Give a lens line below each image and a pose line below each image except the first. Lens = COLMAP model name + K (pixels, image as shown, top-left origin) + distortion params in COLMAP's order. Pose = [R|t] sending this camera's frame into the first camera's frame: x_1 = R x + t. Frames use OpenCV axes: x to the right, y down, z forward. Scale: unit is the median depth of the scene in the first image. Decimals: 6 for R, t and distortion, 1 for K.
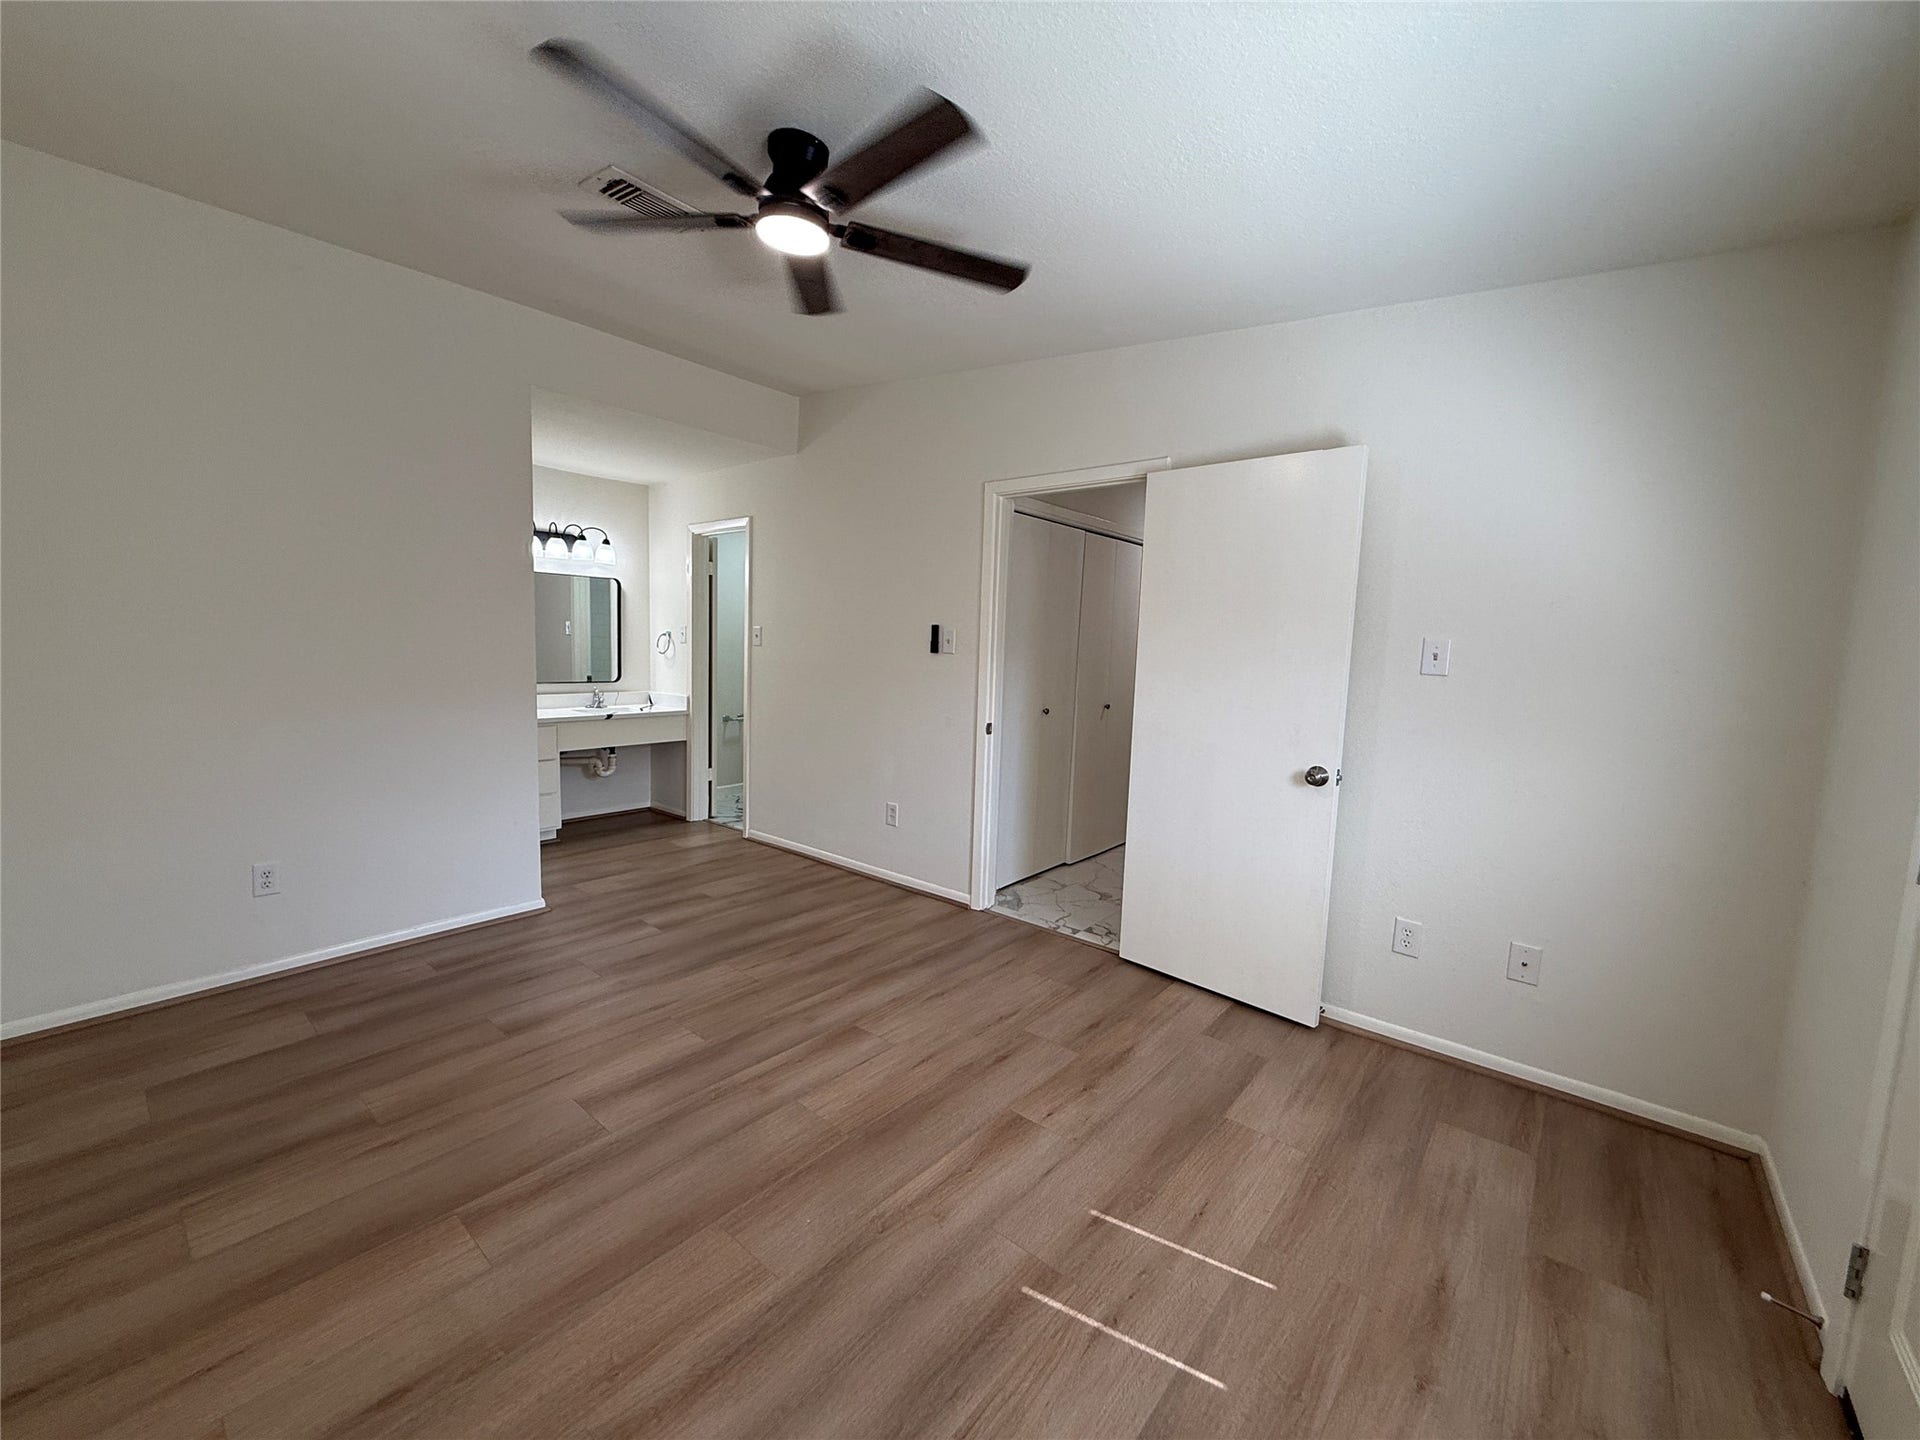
lens RADIAL K [[764.8, 0, 954.2], [0, 764.8, 725.5], [0, 0, 1]] dist [0.000240, 0.000469]
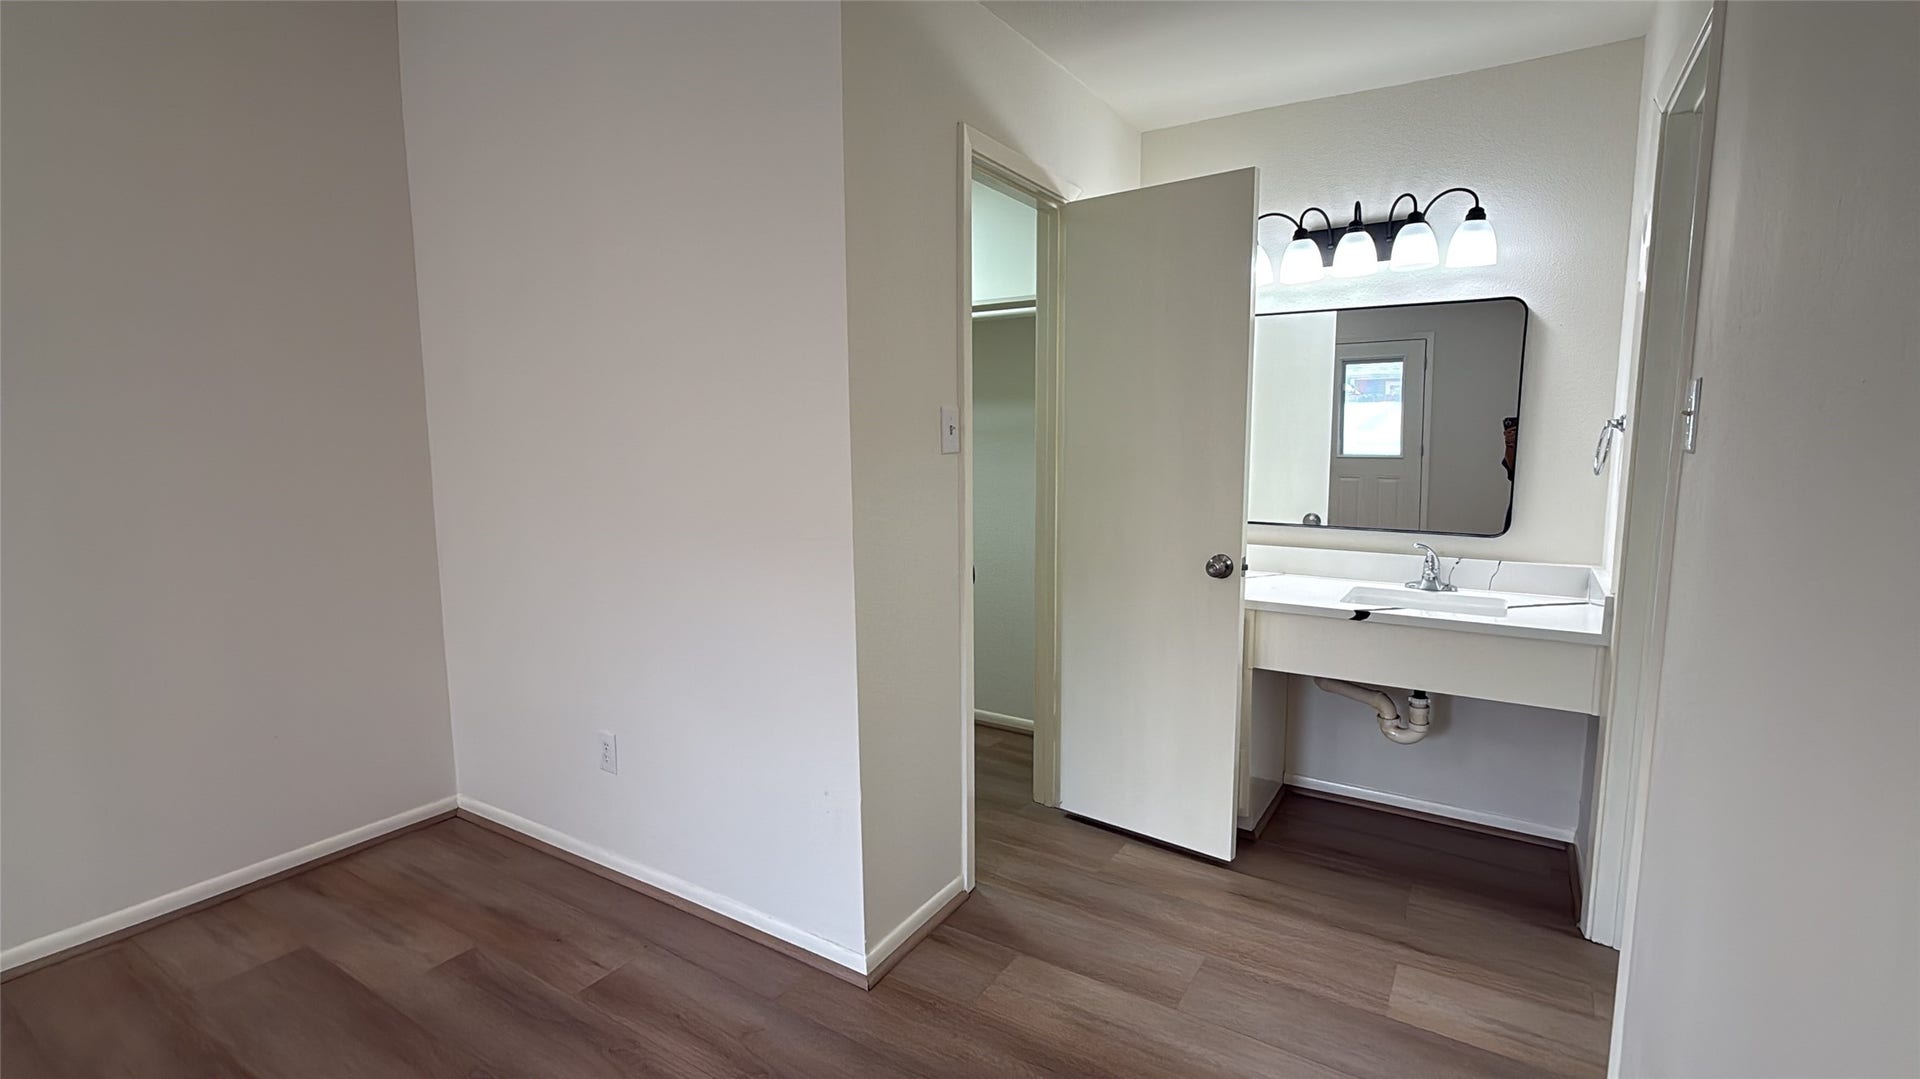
lens RADIAL K [[828.1, 0, 961.8], [0, 828.1, 541.2], [0, 0, 1]] dist [0.002719, 0.000145]
pose [[0.143732, 0.093583, -0.985182, -0.016747], [-0.105645, 0.991281, 0.078750, -0.061448], [0.983962, 0.092761, 0.152365, 0.643701]]
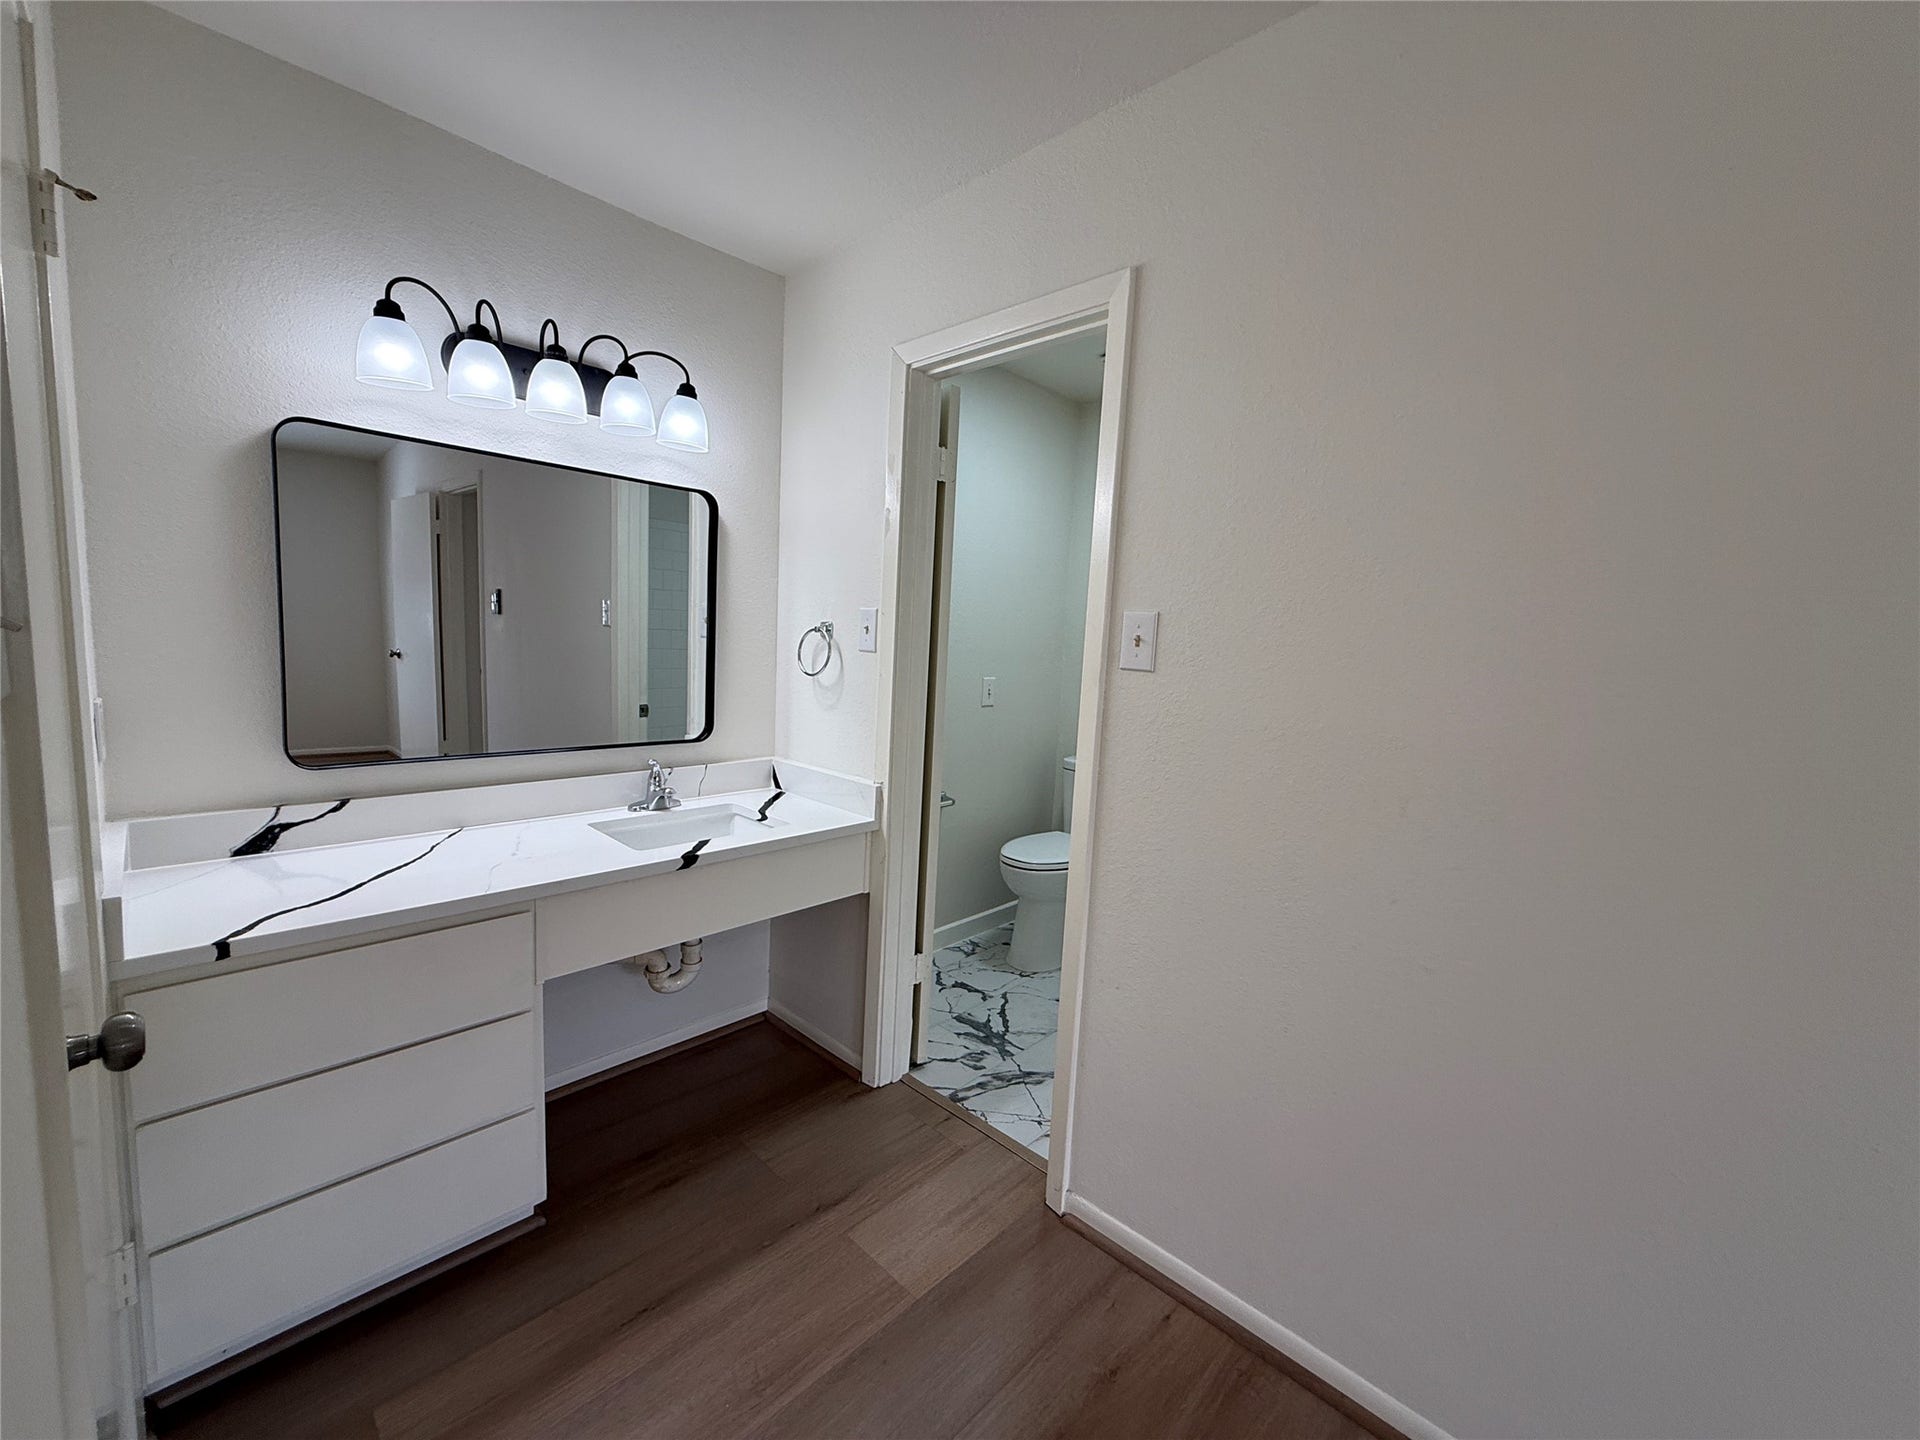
lens RADIAL K [[764.8, 0, 956.8], [0, 764.8, 719.5], [0, 0, 1]] dist [0.000240, 0.000469]
pose [[0.997430, 0.020893, -0.068532, -0.280588], [-0.020636, 0.999777, 0.004464, -0.075537], [0.068610, -0.003038, 0.997639, 0.604908]]
